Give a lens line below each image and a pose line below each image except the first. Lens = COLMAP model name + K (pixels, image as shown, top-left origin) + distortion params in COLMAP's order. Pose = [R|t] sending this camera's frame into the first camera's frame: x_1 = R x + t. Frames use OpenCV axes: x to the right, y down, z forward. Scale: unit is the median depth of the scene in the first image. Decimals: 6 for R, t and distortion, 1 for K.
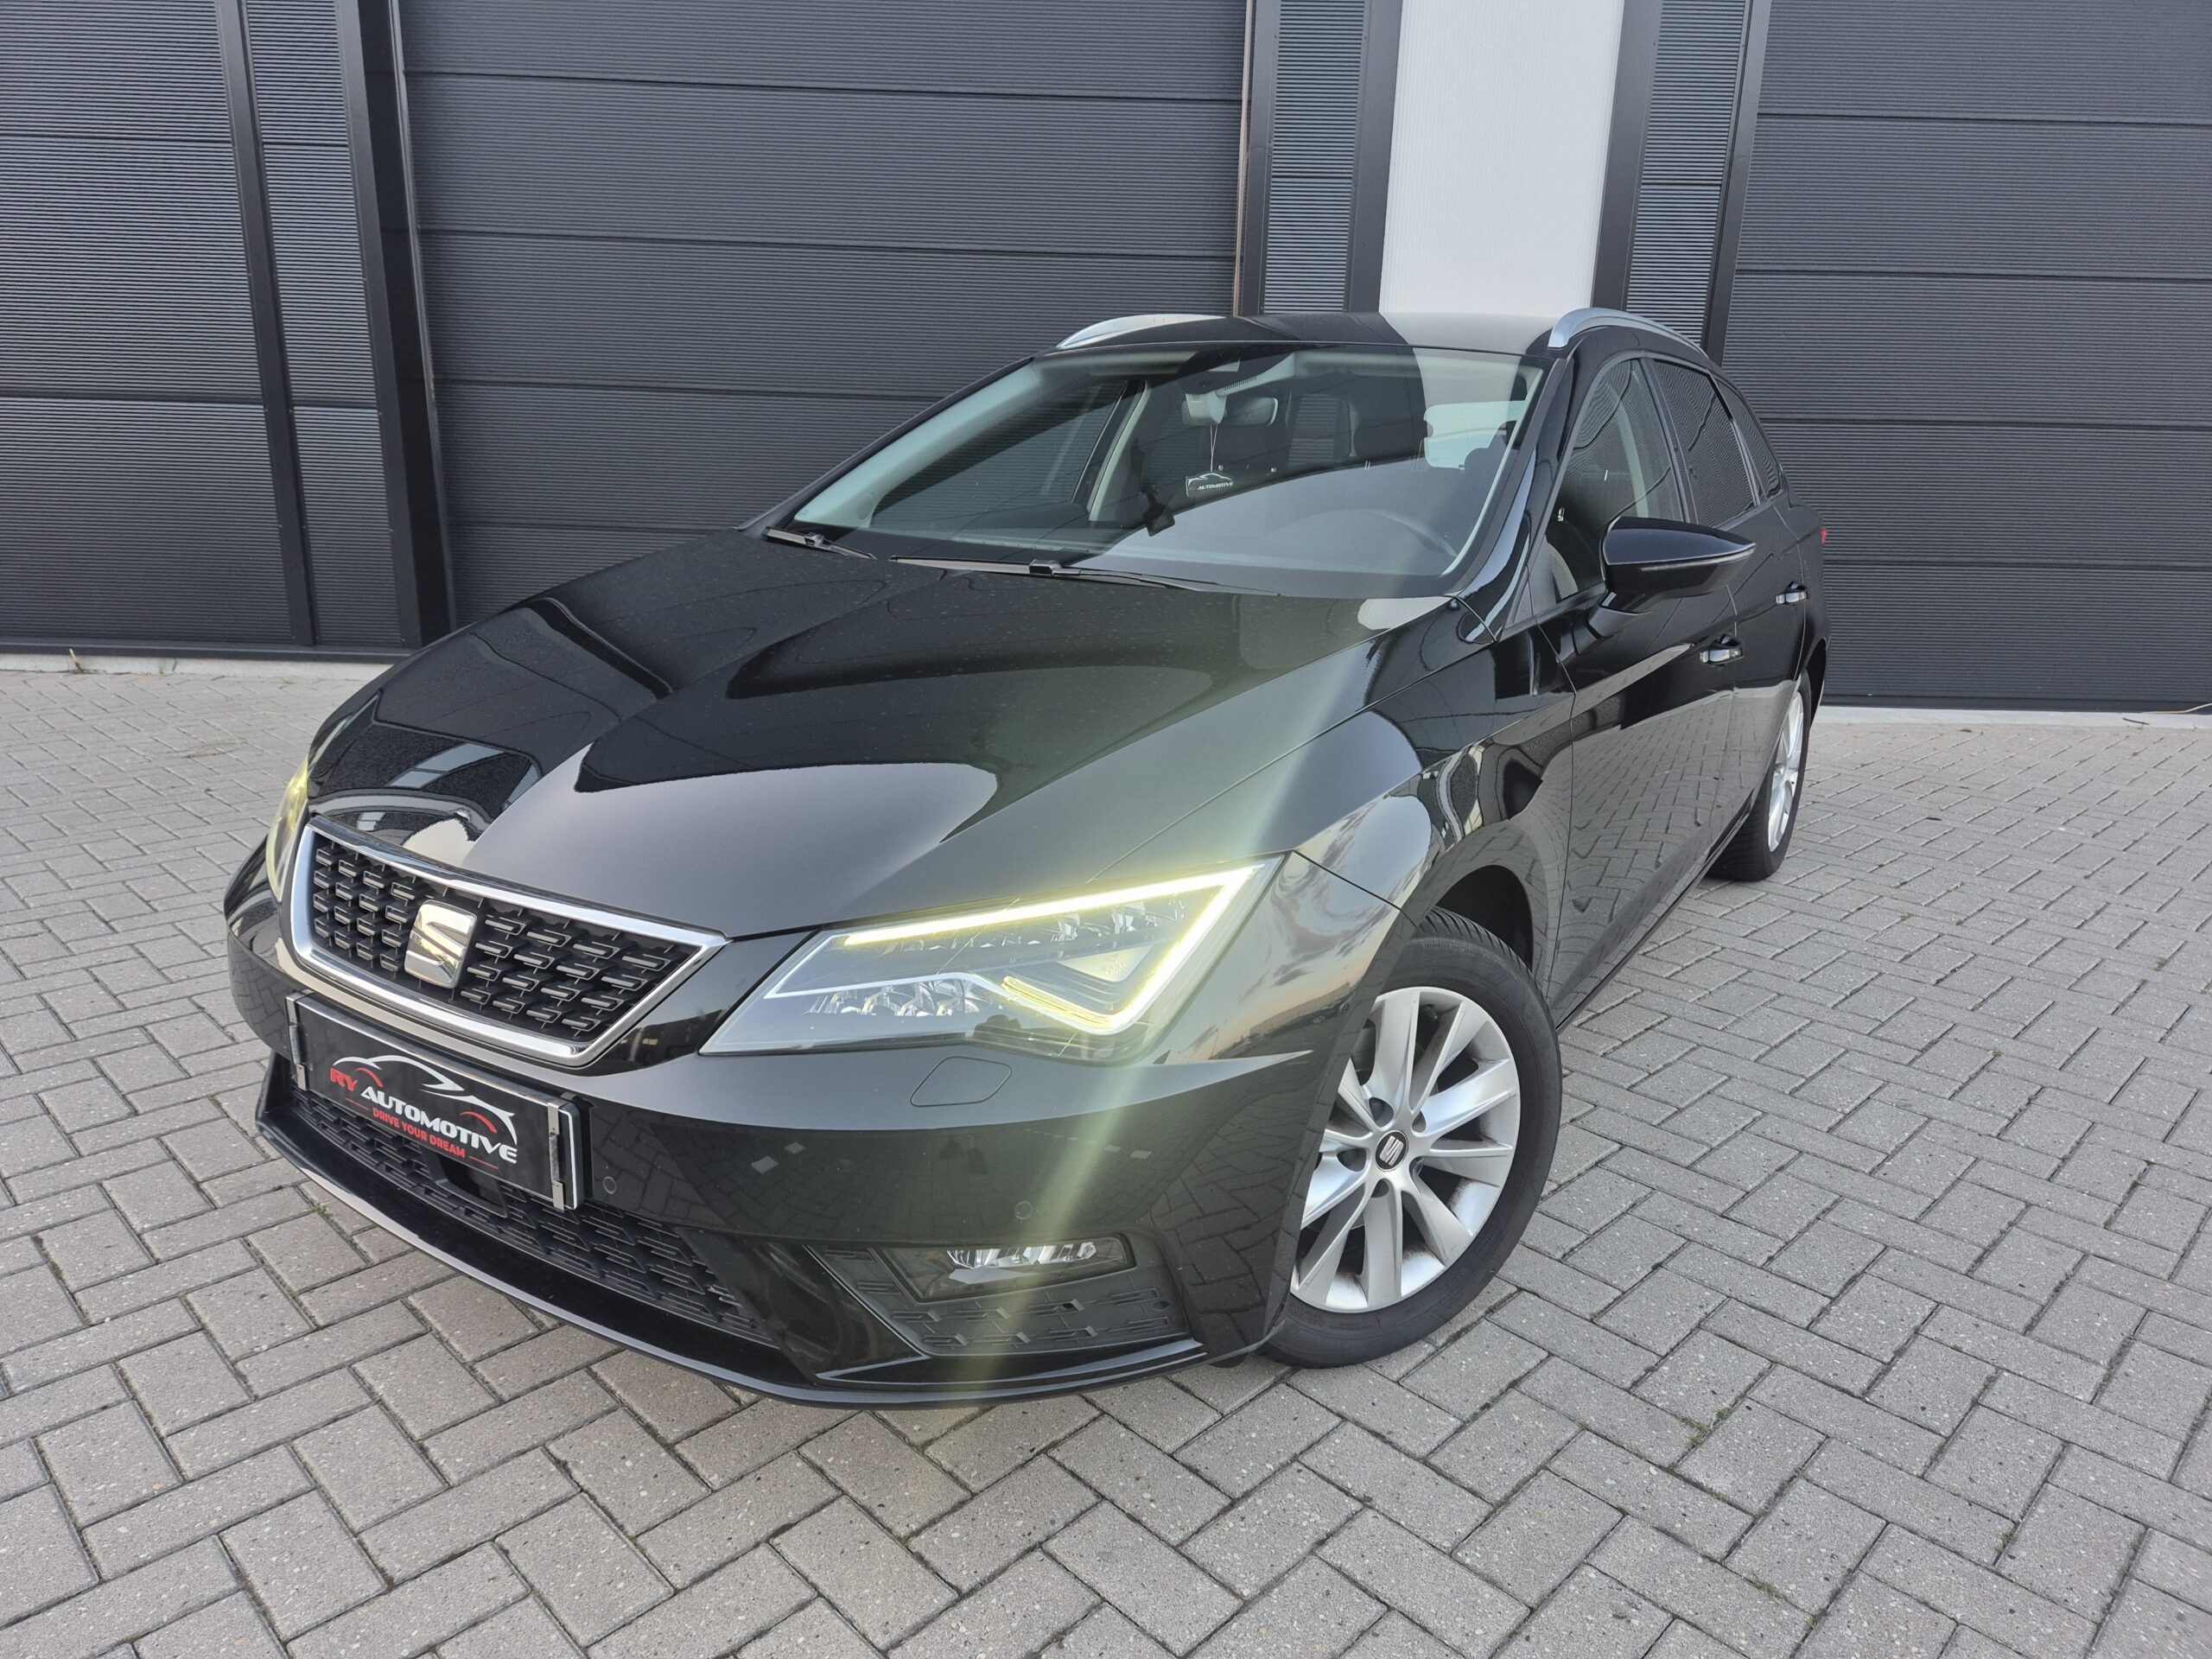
lens RADIAL K [[1466.6, 0, 1106.0], [0, 1466.6, 829.5], [0, 0, 1]] dist [0.079574, -0.073841]
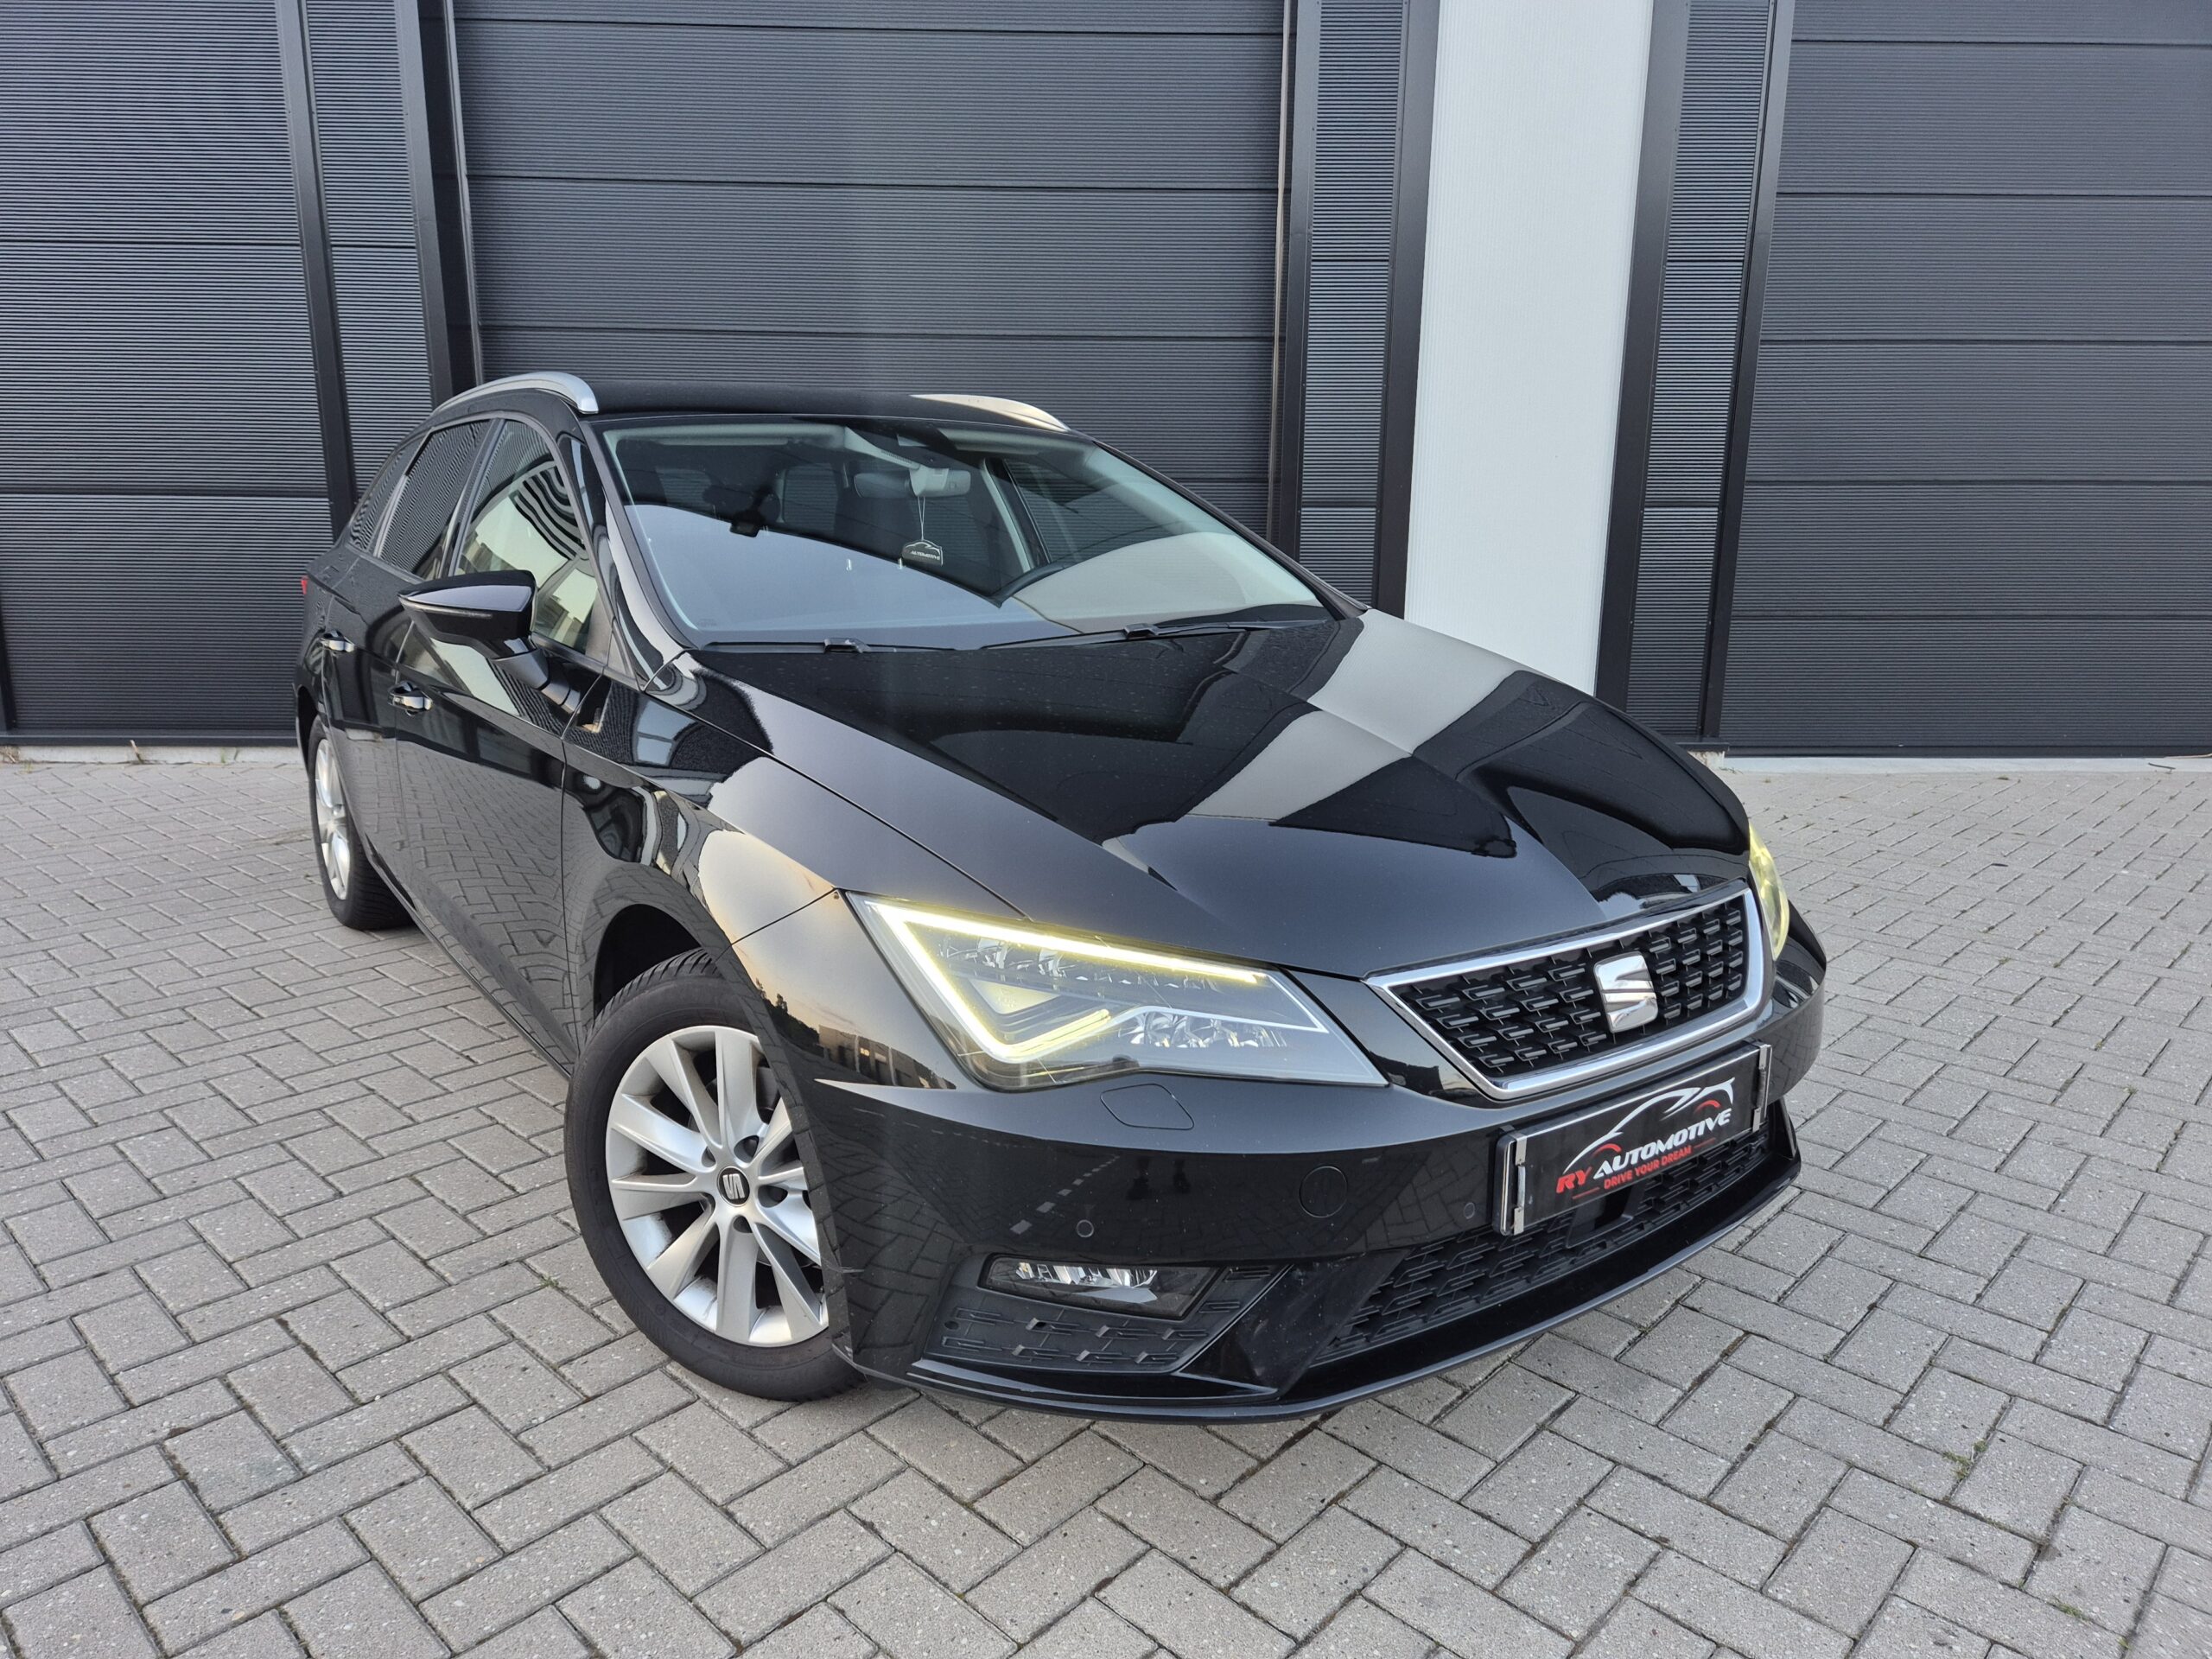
lens RADIAL K [[1466.6, 0, 1106.0], [0, 1466.6, 829.5], [0, 0, 1]] dist [0.079574, -0.073841]
pose [[0.999605, -0.022938, 0.016226, -0.183599], [0.023659, 0.998671, -0.045781, 0.002422], [-0.015154, 0.046146, 0.998820, -0.032061]]
